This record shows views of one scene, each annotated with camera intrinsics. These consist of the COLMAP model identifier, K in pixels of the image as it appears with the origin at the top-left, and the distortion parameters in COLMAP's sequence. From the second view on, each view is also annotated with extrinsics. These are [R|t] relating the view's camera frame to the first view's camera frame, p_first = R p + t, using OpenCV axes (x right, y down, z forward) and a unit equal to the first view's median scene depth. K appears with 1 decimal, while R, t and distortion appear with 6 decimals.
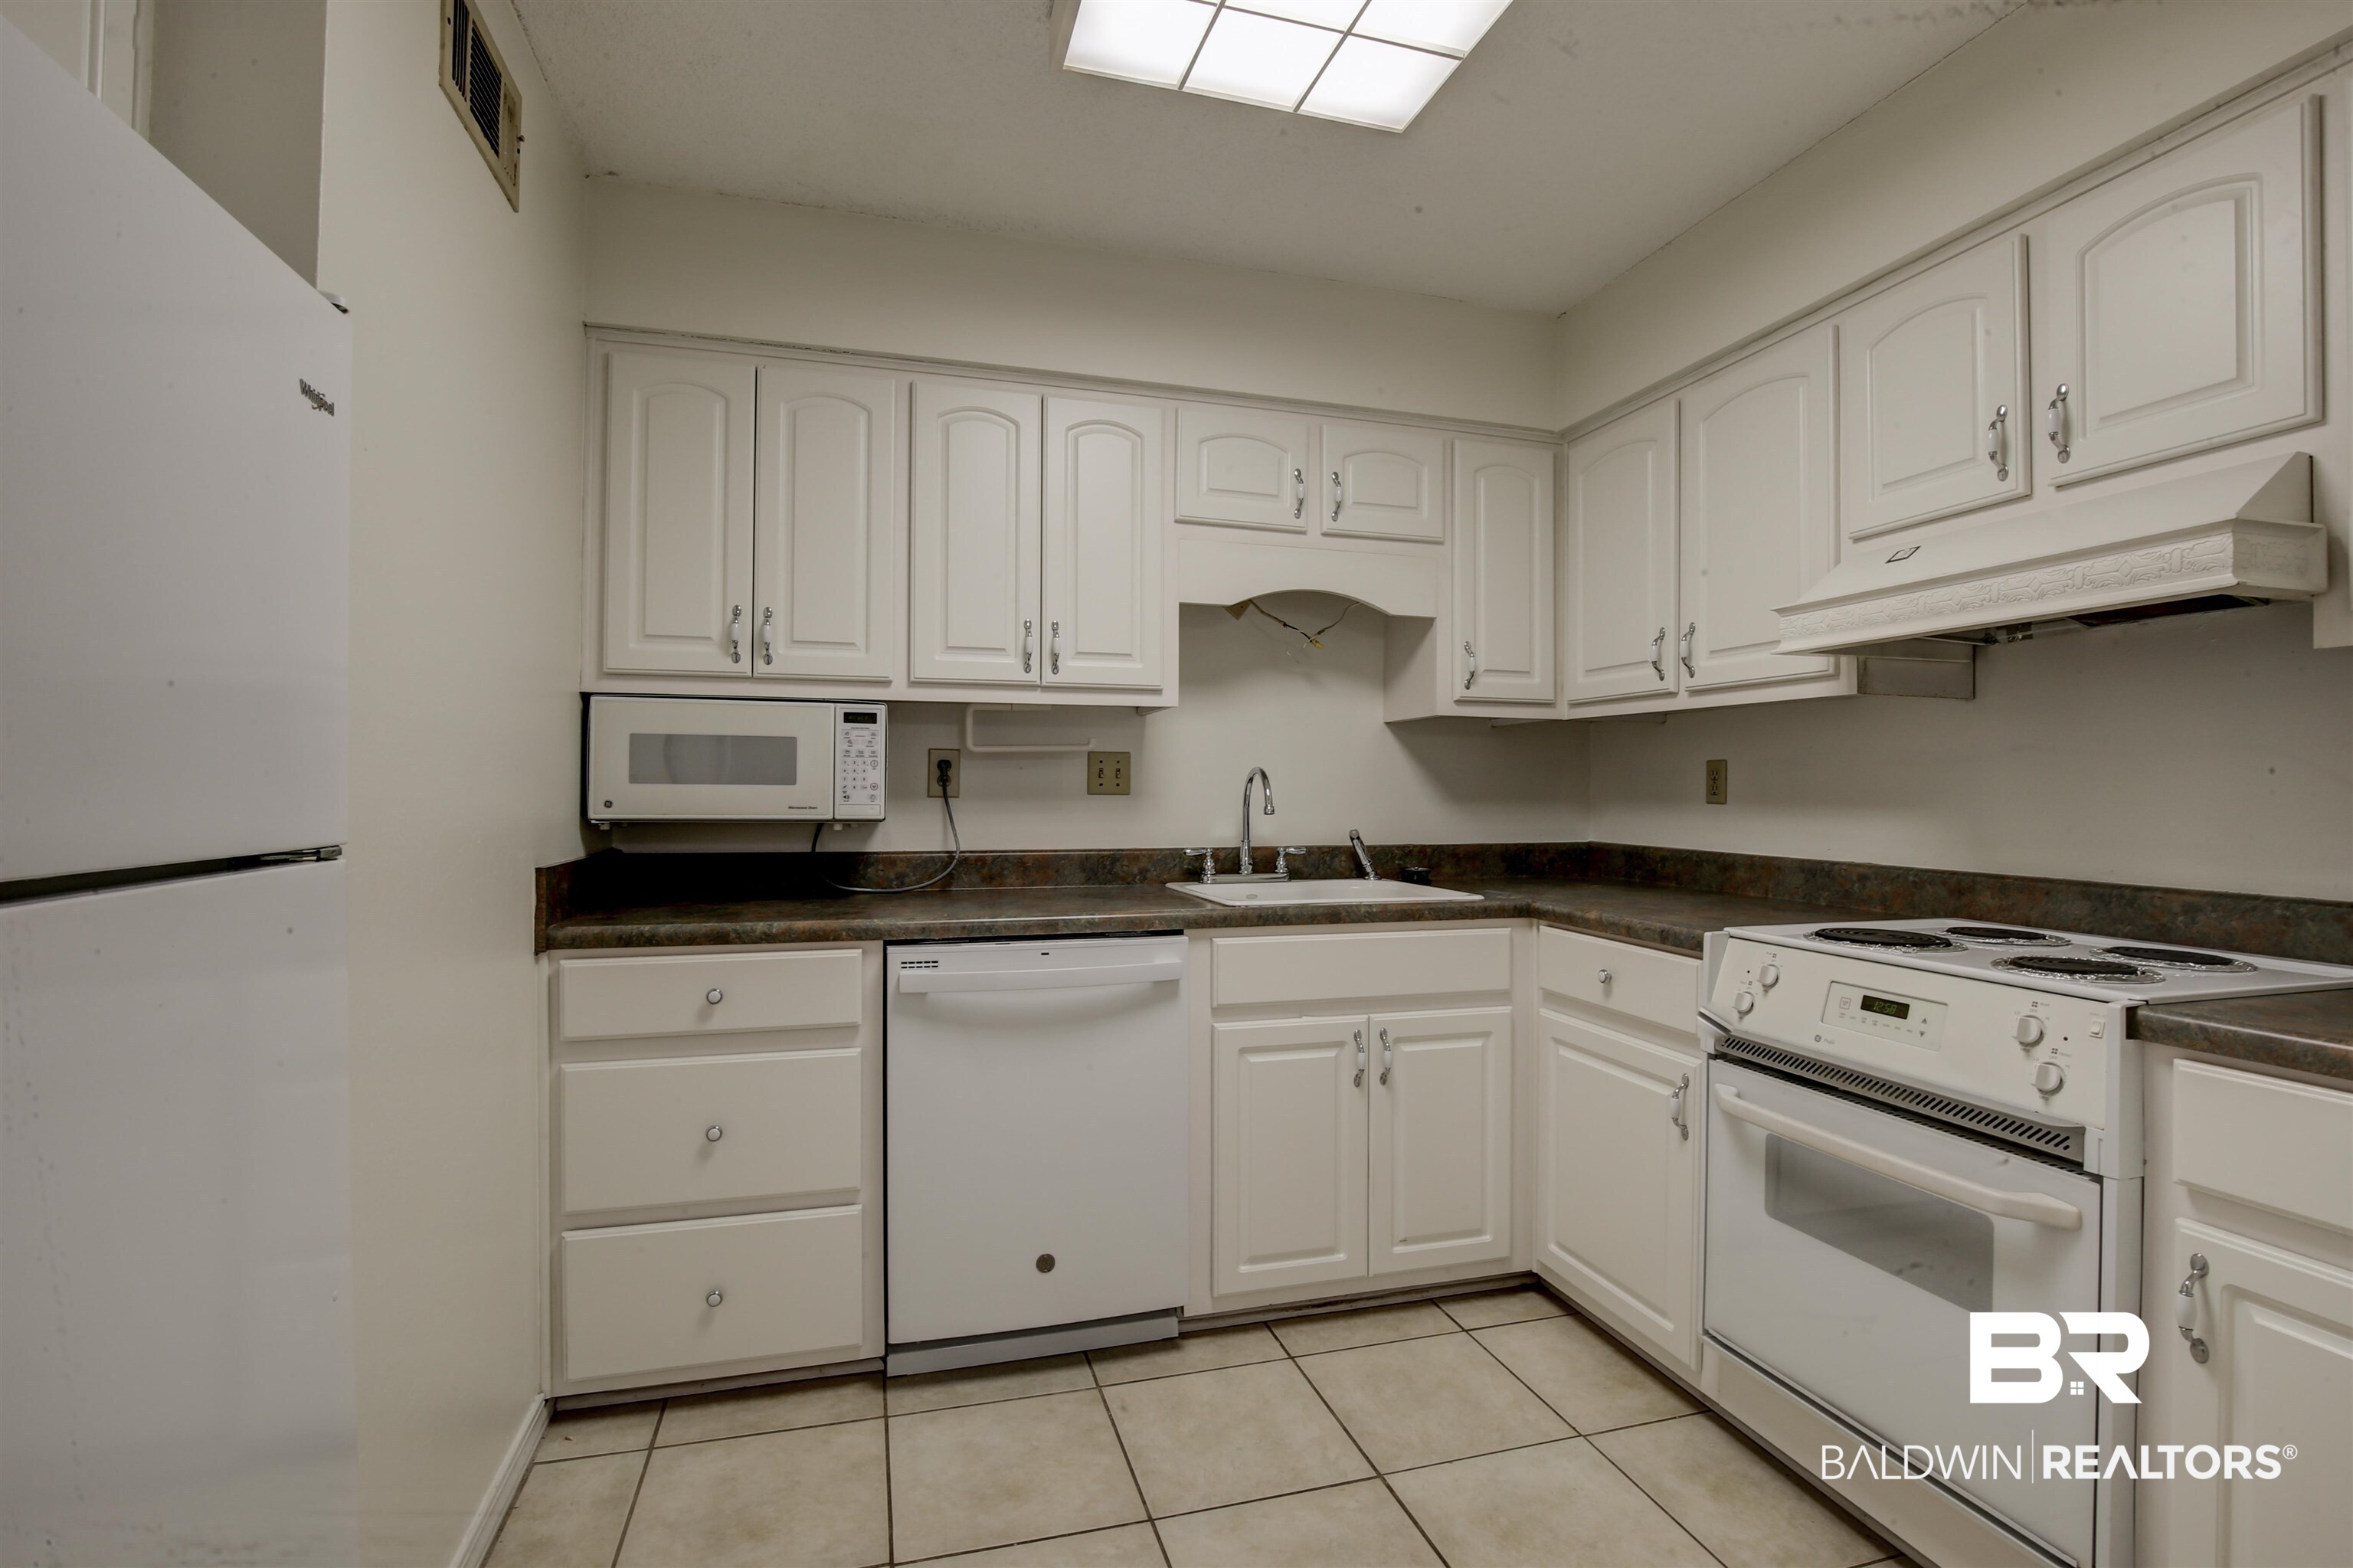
lens RADIAL K [[1085.9, 0, 1176.5], [0, 1085.9, 784.0], [0, 0, 1]] dist [-0.029125, -0.000208]
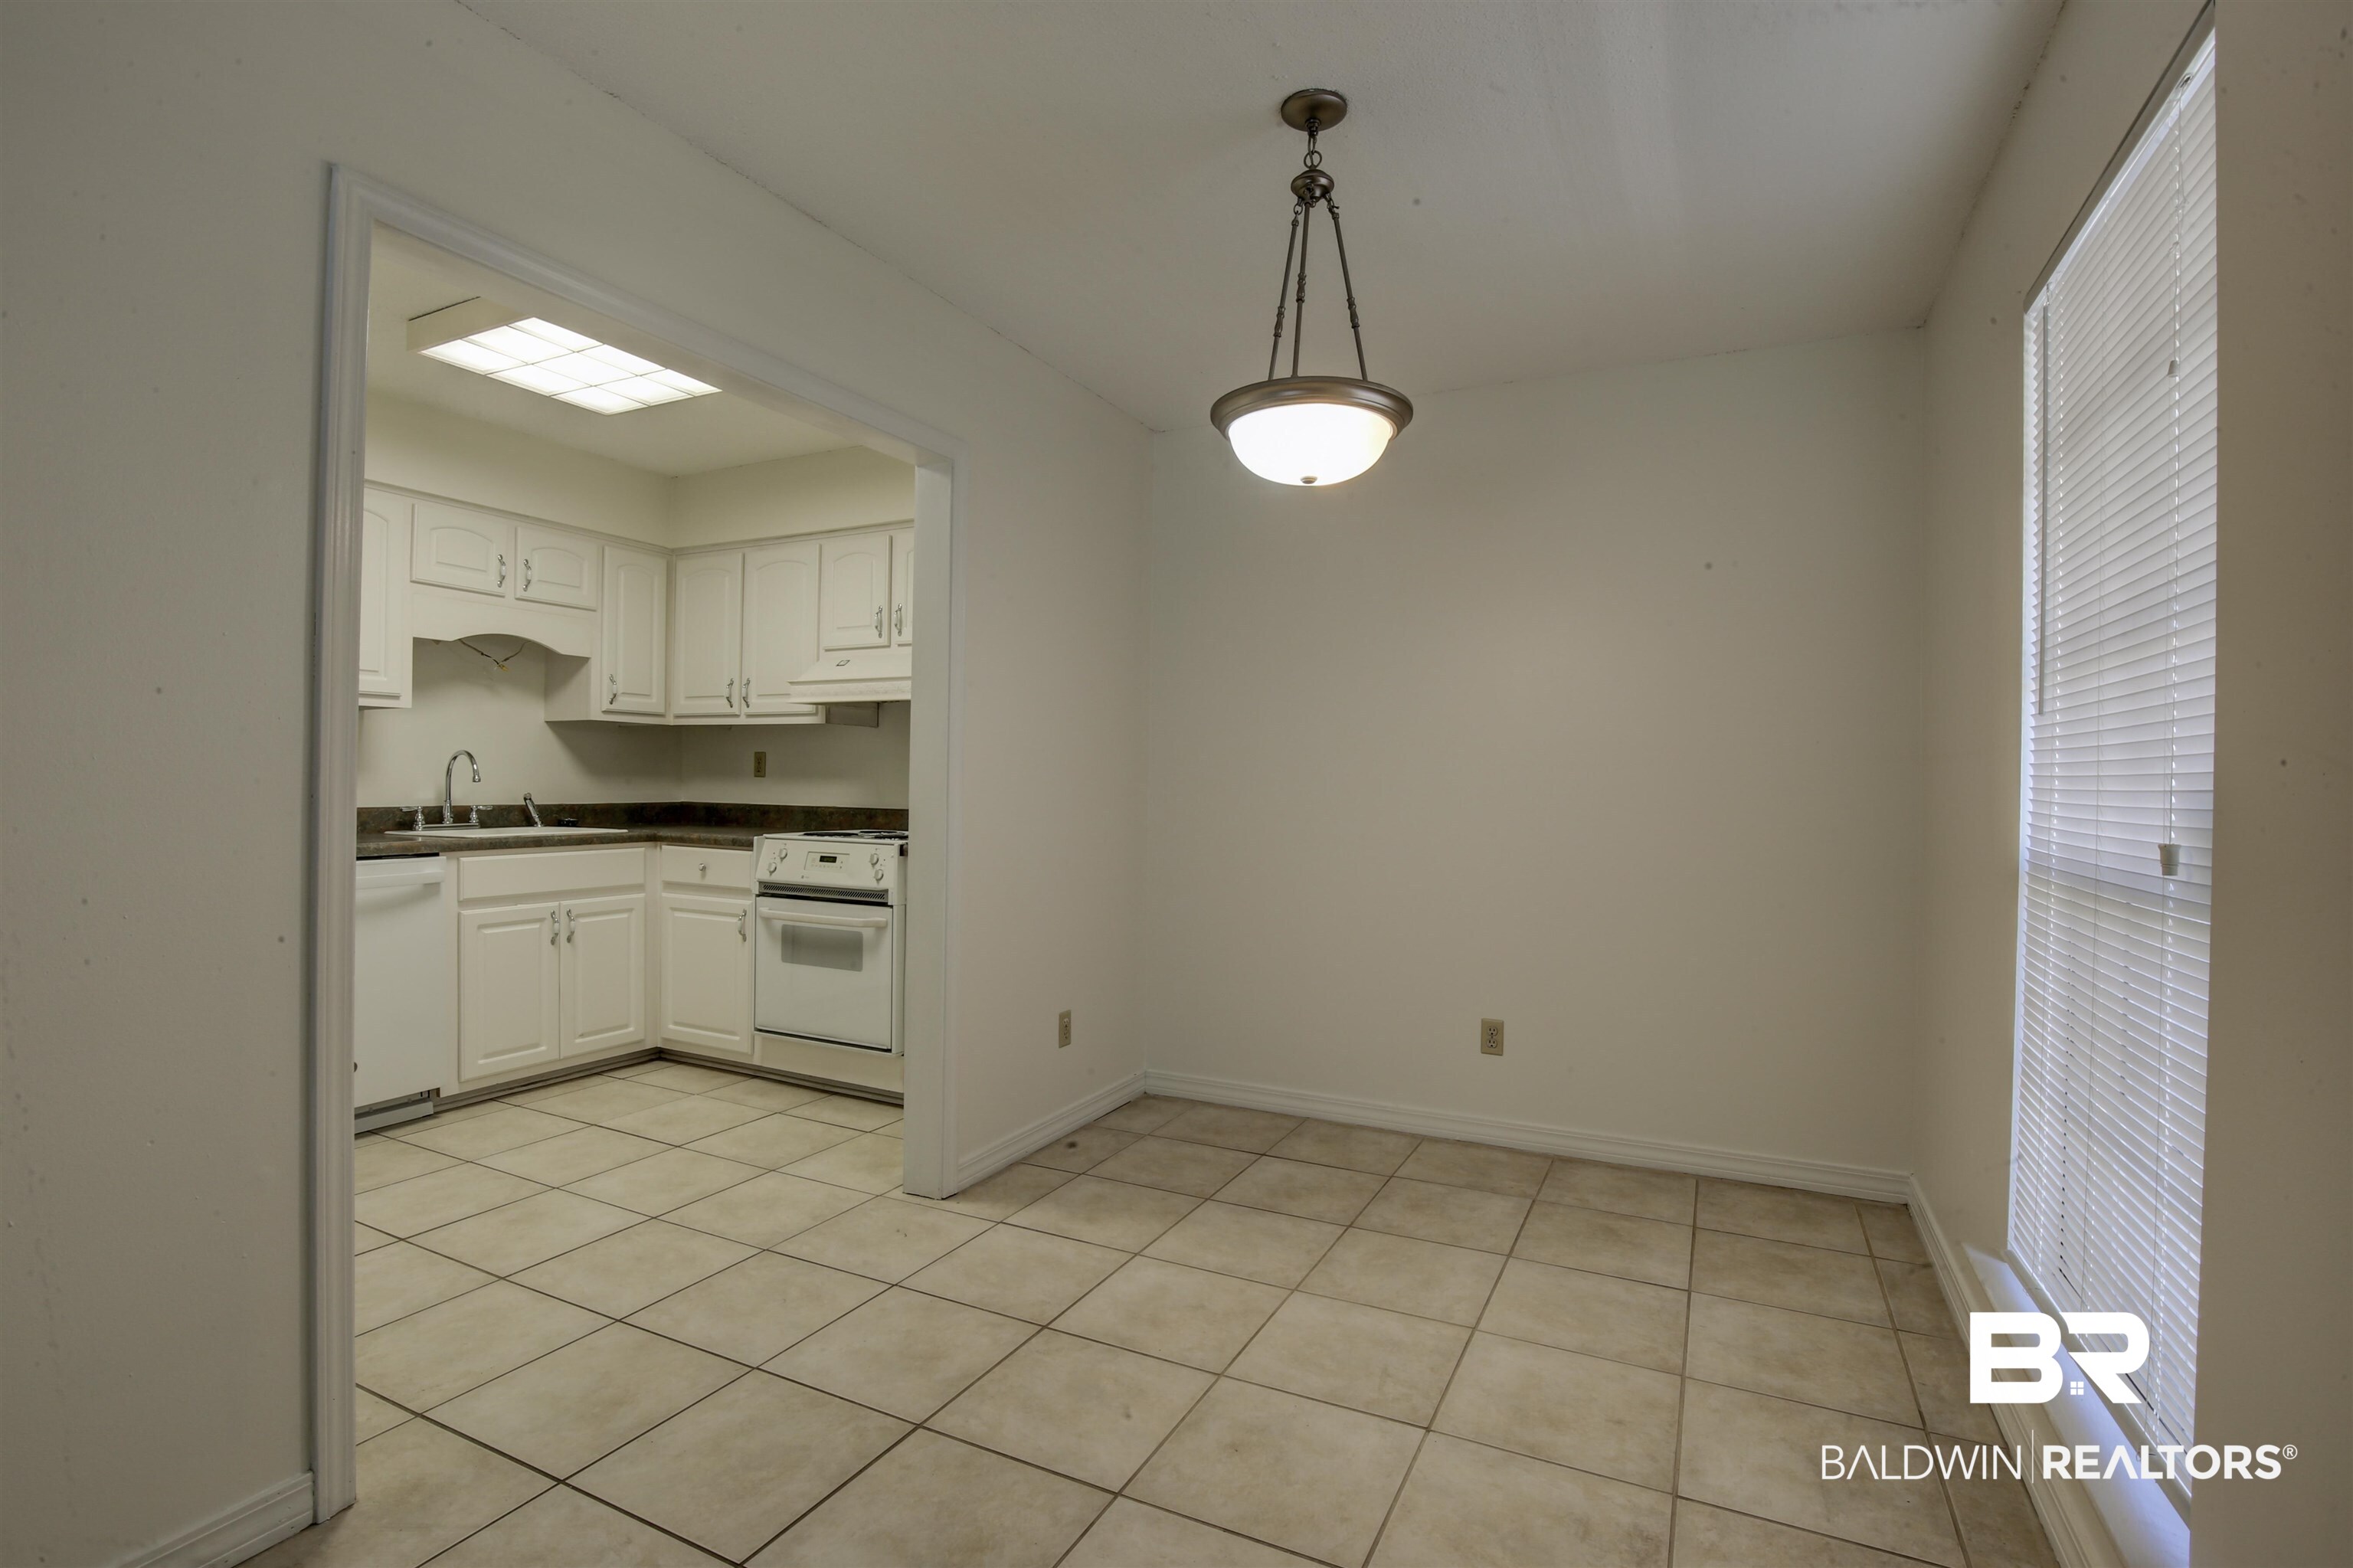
lens RADIAL K [[1085.9, 0, 1176.5], [0, 1085.9, 784.0], [0, 0, 1]] dist [-0.029125, -0.000208]
pose [[0.671889, 0.001794, 0.740650, -0.393103], [-0.012606, 0.999880, 0.009014, 0.005637], [-0.740545, -0.015392, 0.671831, -0.776625]]
